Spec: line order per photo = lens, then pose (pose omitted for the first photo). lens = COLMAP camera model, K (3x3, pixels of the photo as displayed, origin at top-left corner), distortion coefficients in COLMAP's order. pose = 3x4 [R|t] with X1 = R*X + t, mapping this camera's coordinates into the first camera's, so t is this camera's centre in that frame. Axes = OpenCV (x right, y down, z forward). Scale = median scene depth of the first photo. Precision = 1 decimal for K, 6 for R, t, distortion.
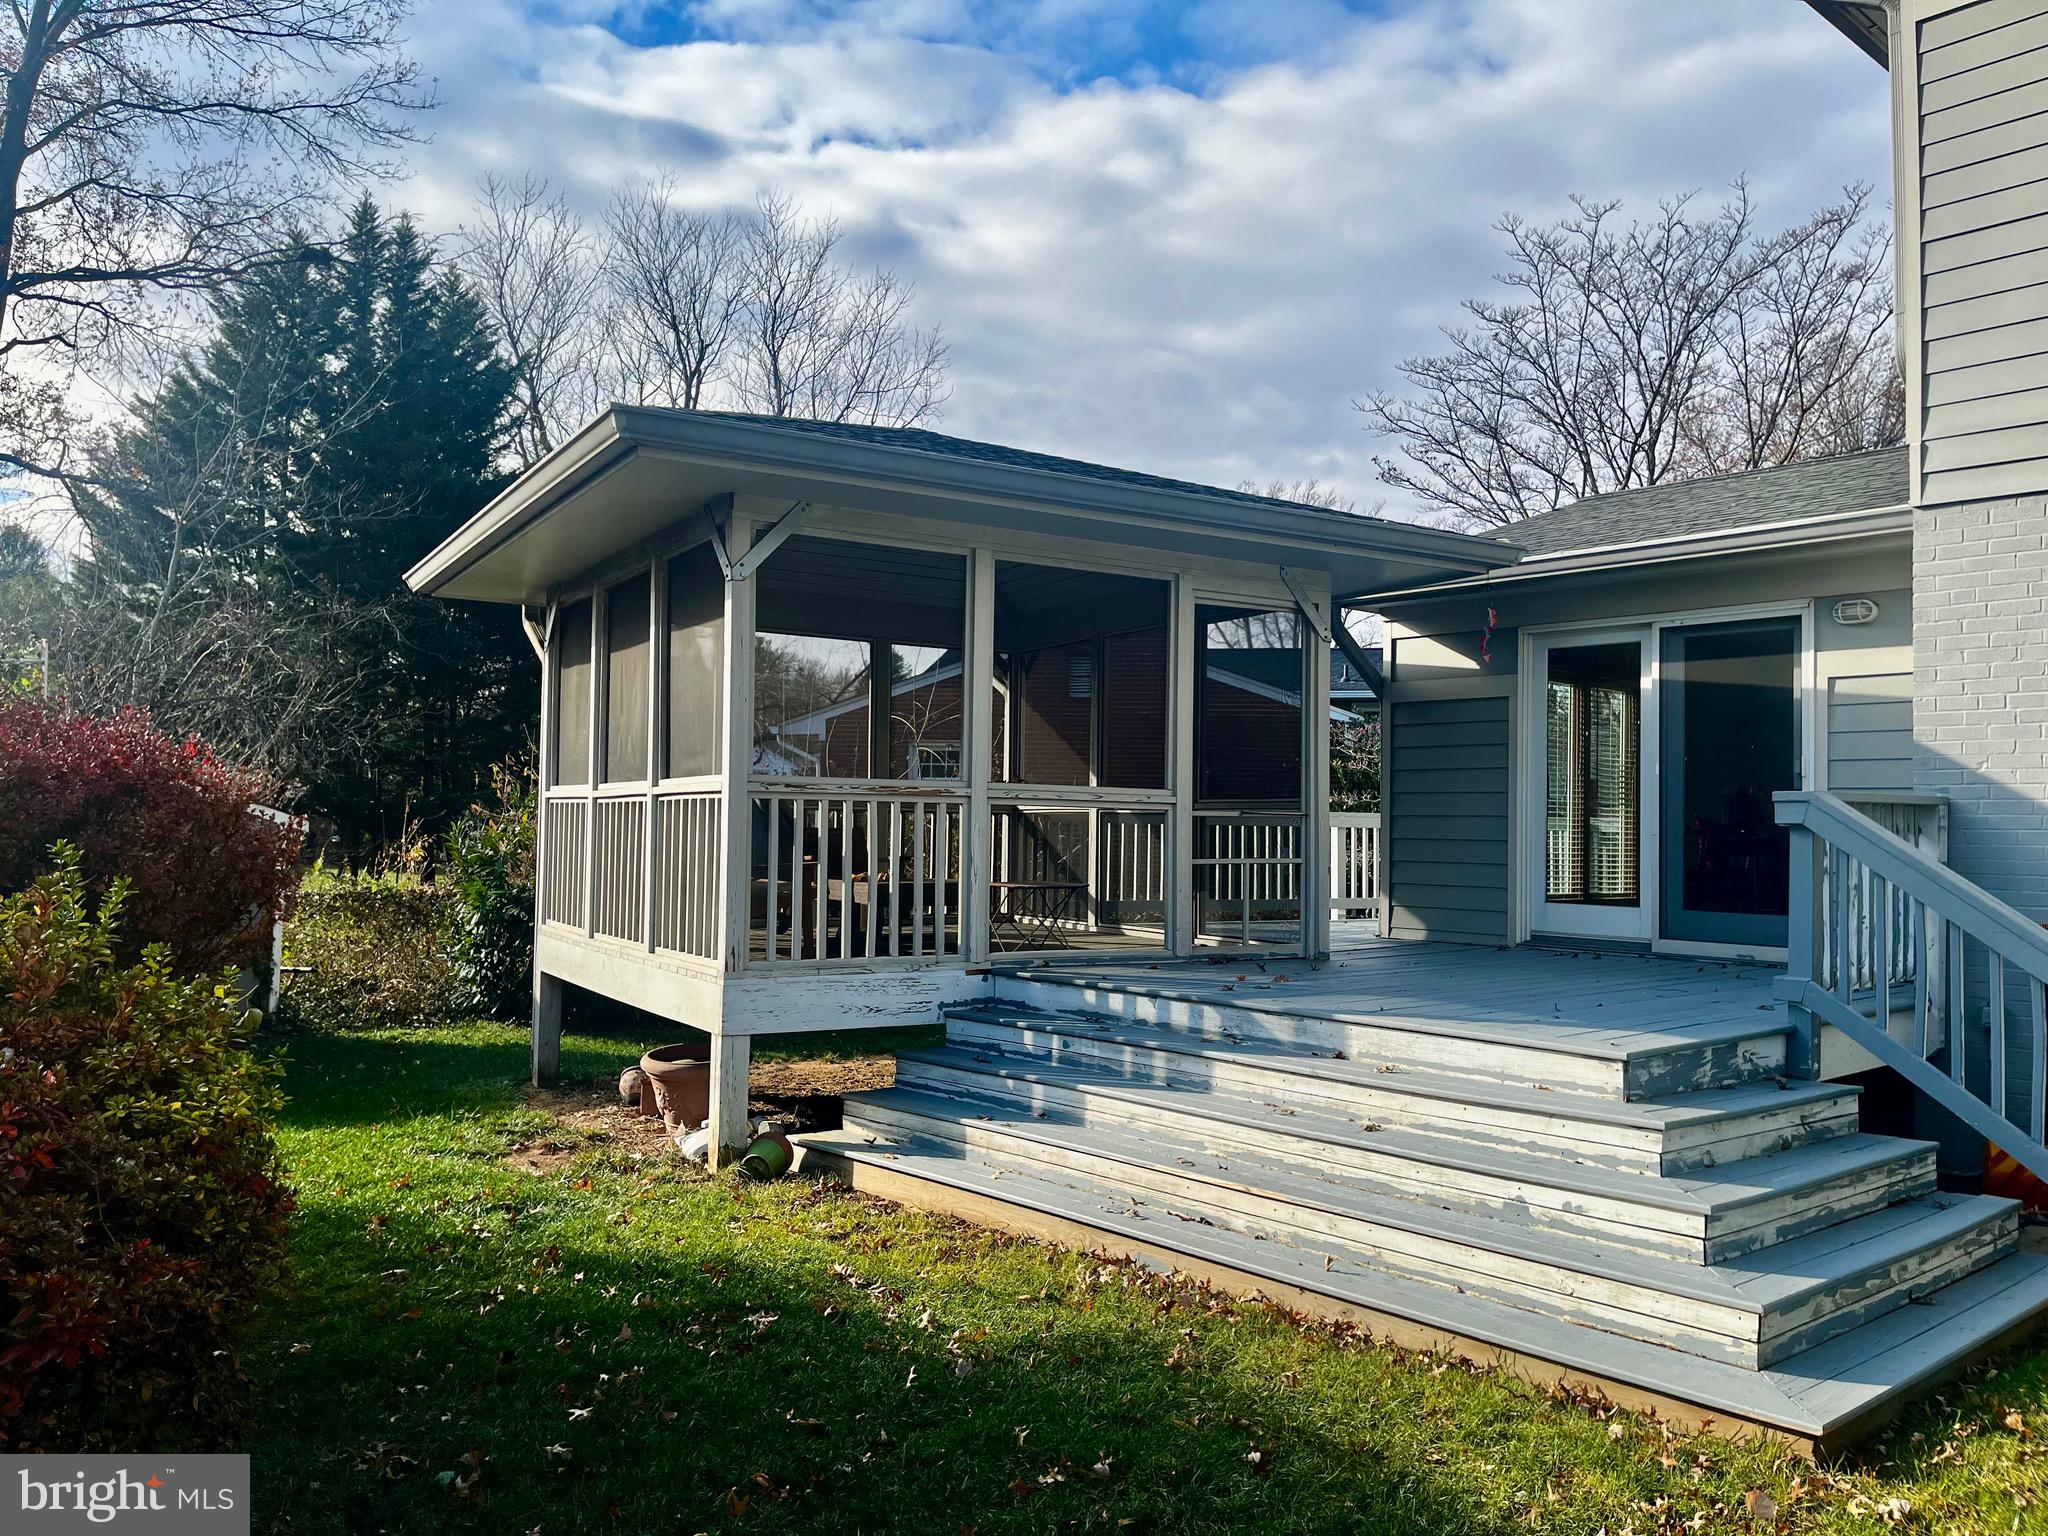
lens RADIAL K [[1535.0, 0, 1037.2], [0, 1535.0, 778.2], [0, 0, 1]] dist [0.035843, -0.019283]
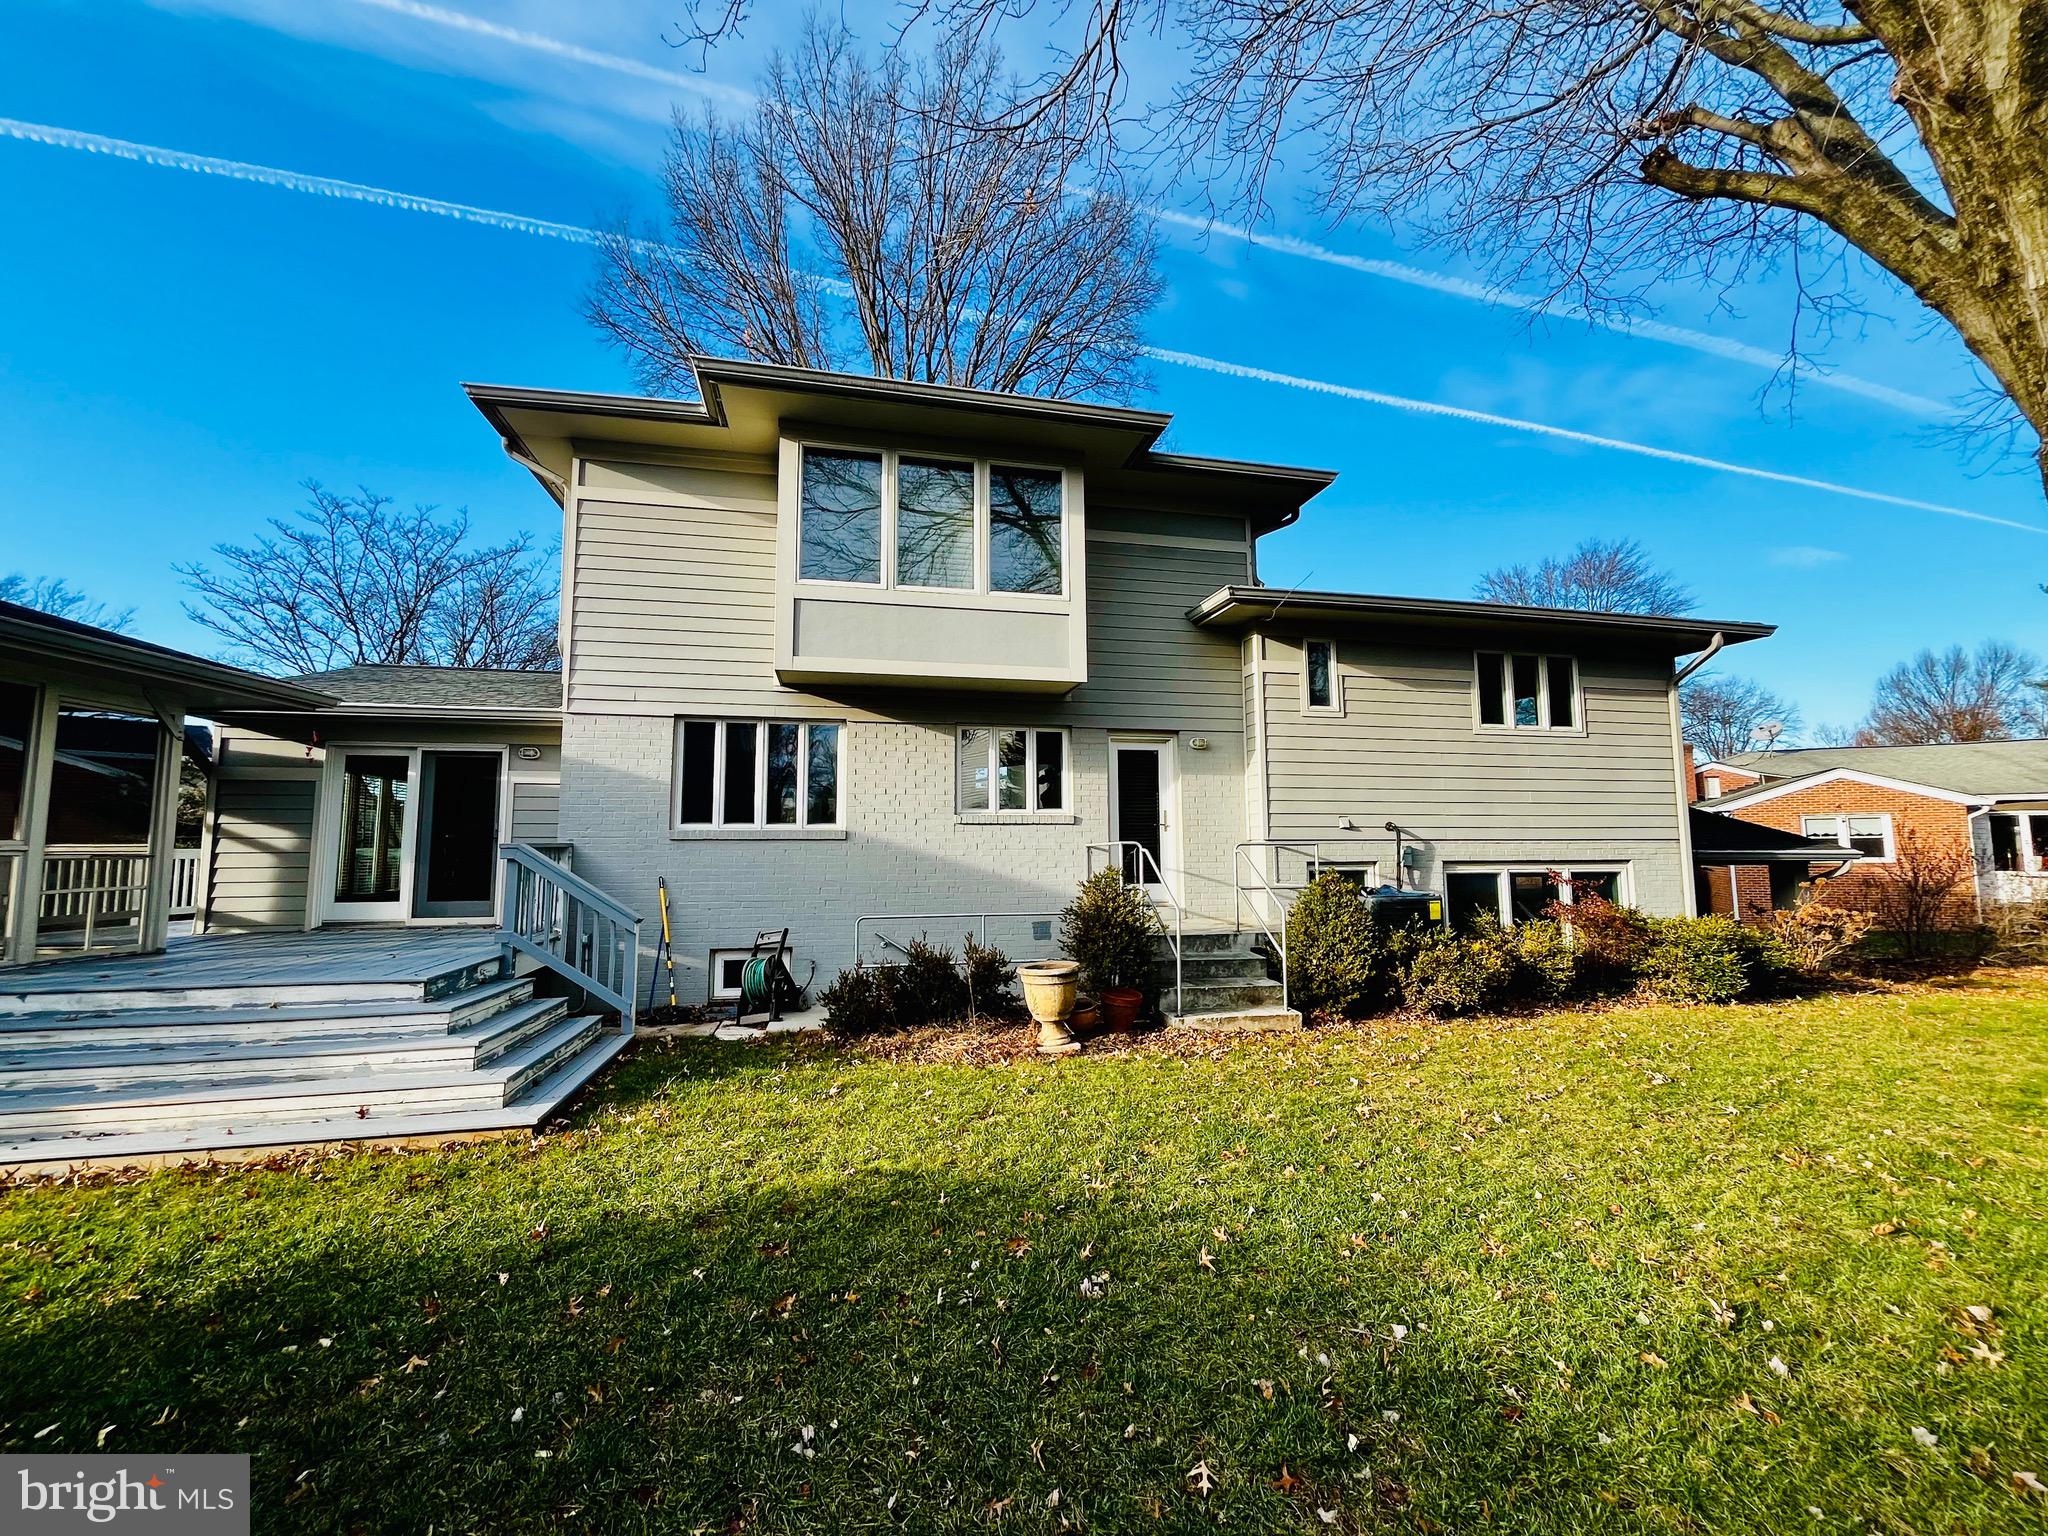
lens RADIAL K [[836.0, 0, 1027.9], [0, 836.0, 774.9], [0, 0, 1]] dist [-0.002011, 0.000499]
pose [[0.479270, 0.059861, 0.875624, -0.183524], [-0.018812, 0.998143, -0.057941, -0.032345], [-0.877466, 0.011297, 0.479506, -0.180600]]
